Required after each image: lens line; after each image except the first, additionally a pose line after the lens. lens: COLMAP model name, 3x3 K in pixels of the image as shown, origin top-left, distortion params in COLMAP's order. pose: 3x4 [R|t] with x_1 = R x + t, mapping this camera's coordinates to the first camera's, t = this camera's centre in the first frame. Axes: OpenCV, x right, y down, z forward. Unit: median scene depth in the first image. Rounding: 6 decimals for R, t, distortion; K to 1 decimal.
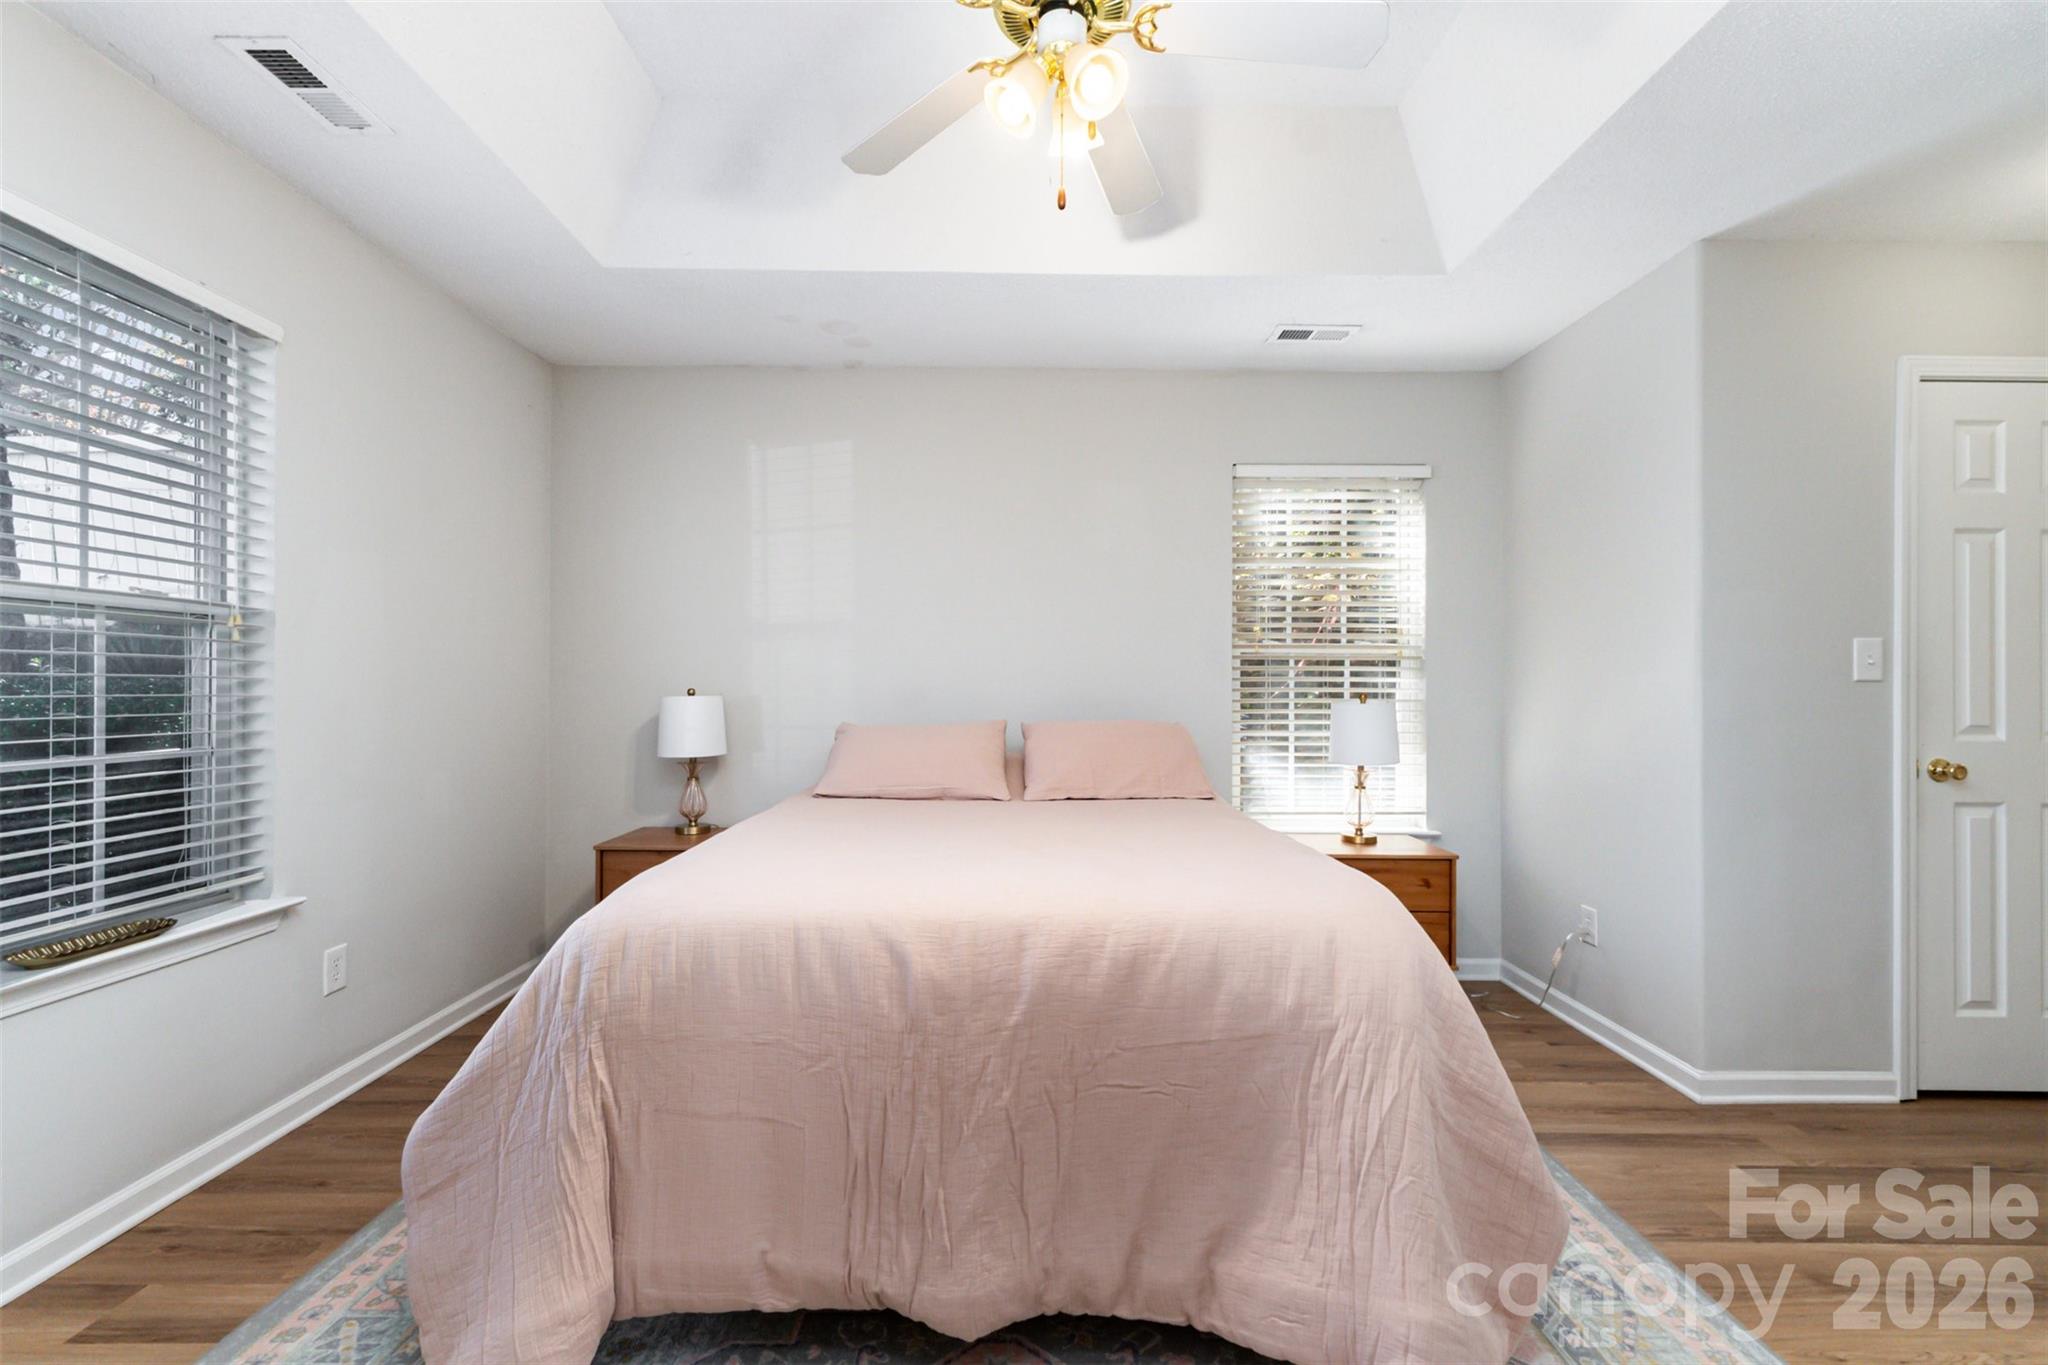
lens RADIAL K [[870.9, 0, 1022.8], [0, 870.9, 690.4], [0, 0, 1]] dist [0.010244, -0.000032]
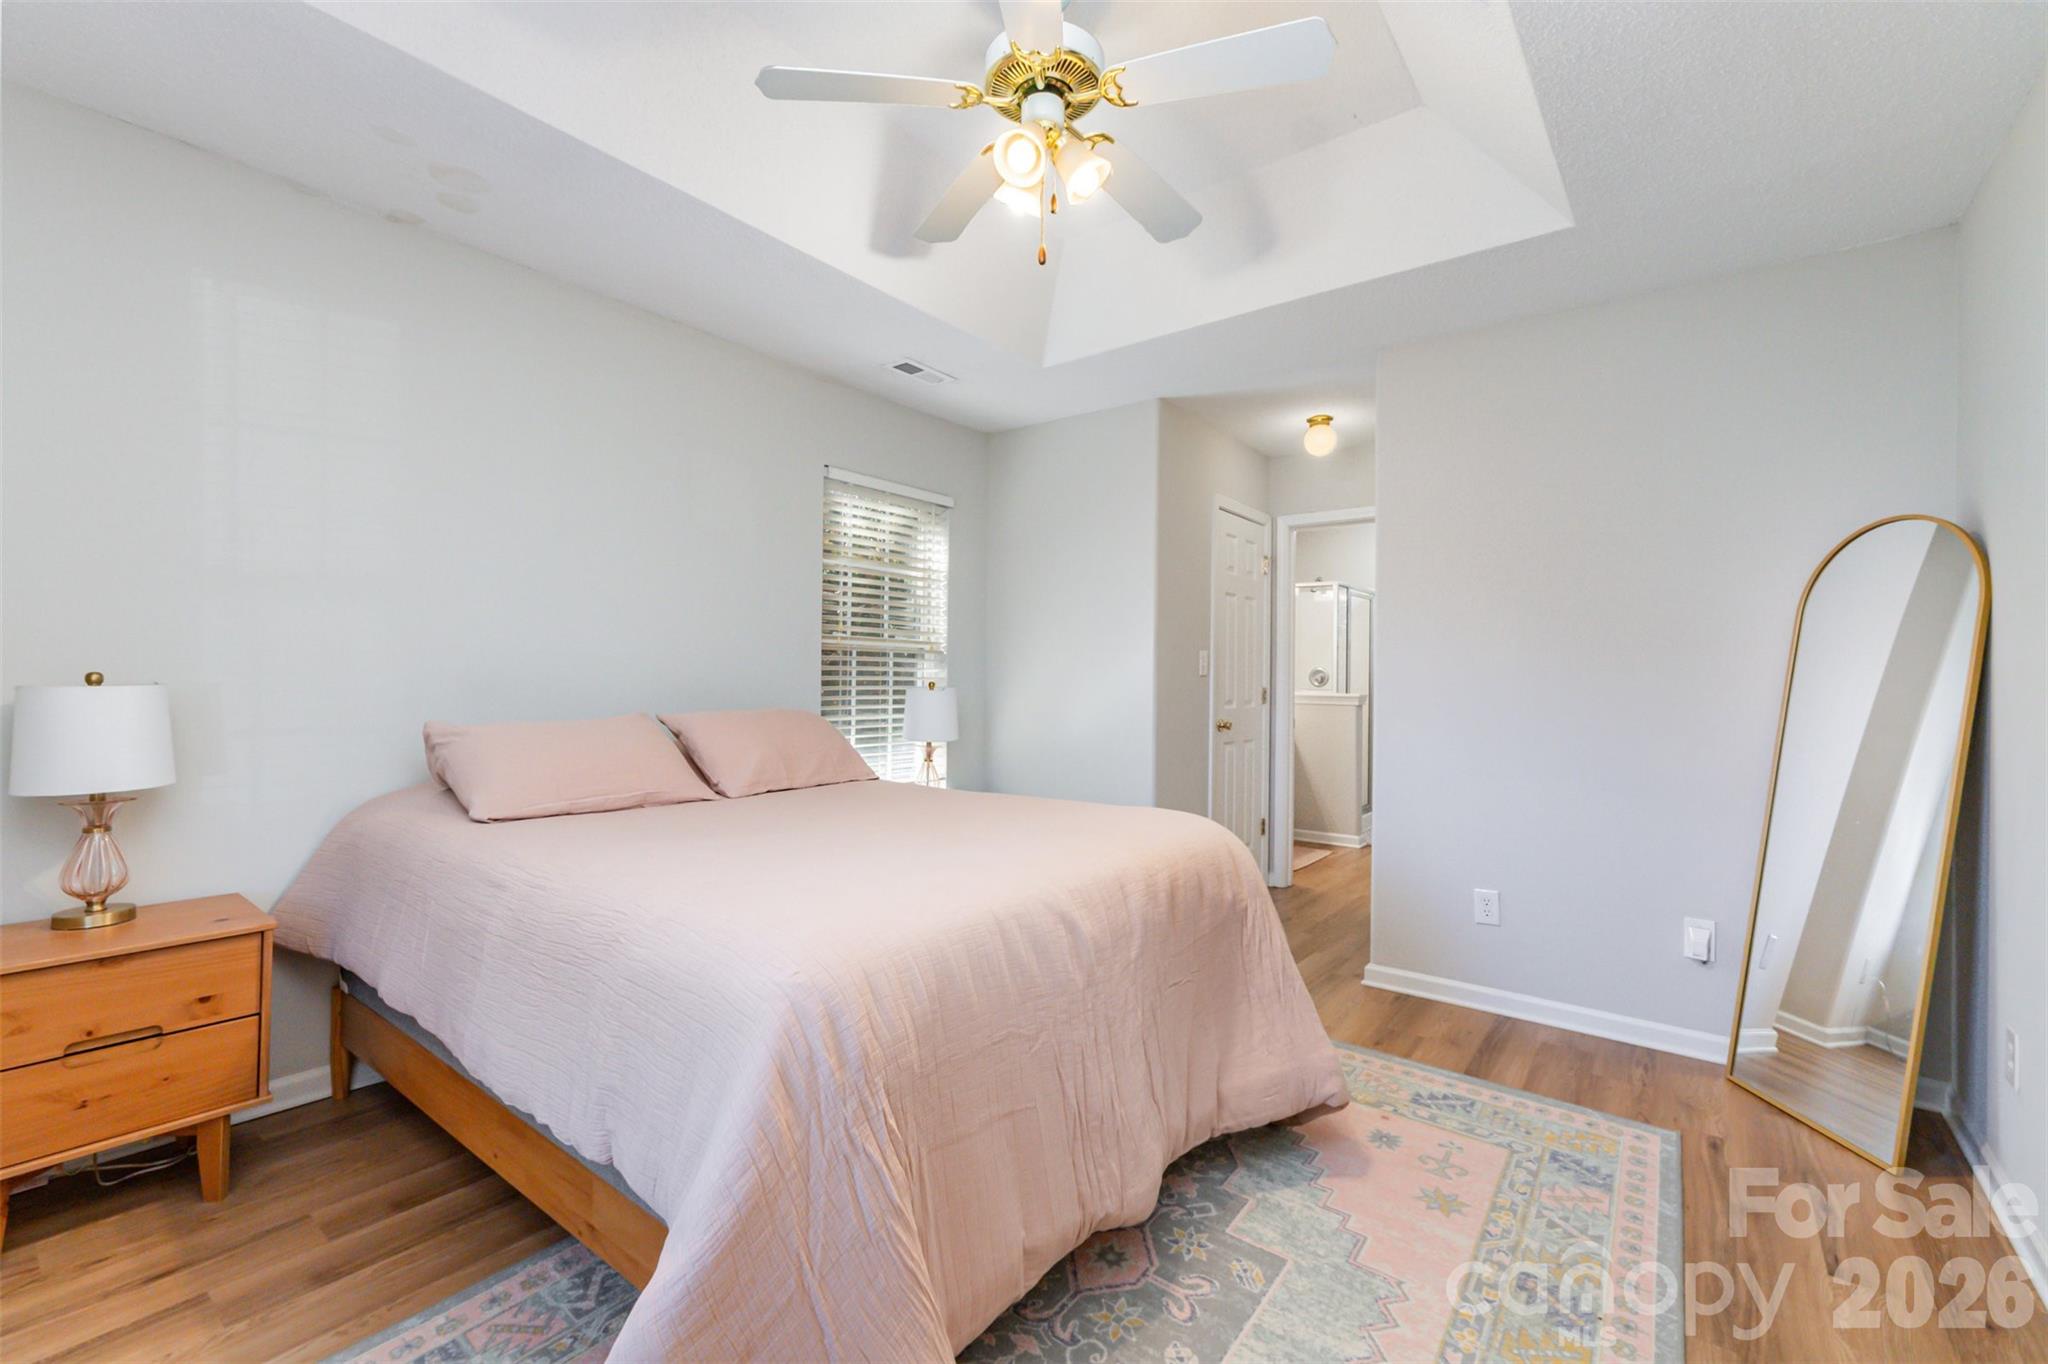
lens RADIAL K [[868.2, 0, 1024.0], [0, 868.2, 682.0], [0, 0, 1]] dist [0.015558, 0.000123]
pose [[0.615971, -0.000386, 0.787769, -0.568386], [-0.007668, 0.999950, 0.006485, -0.005563], [-0.787731, -0.010035, 0.615937, 0.199397]]
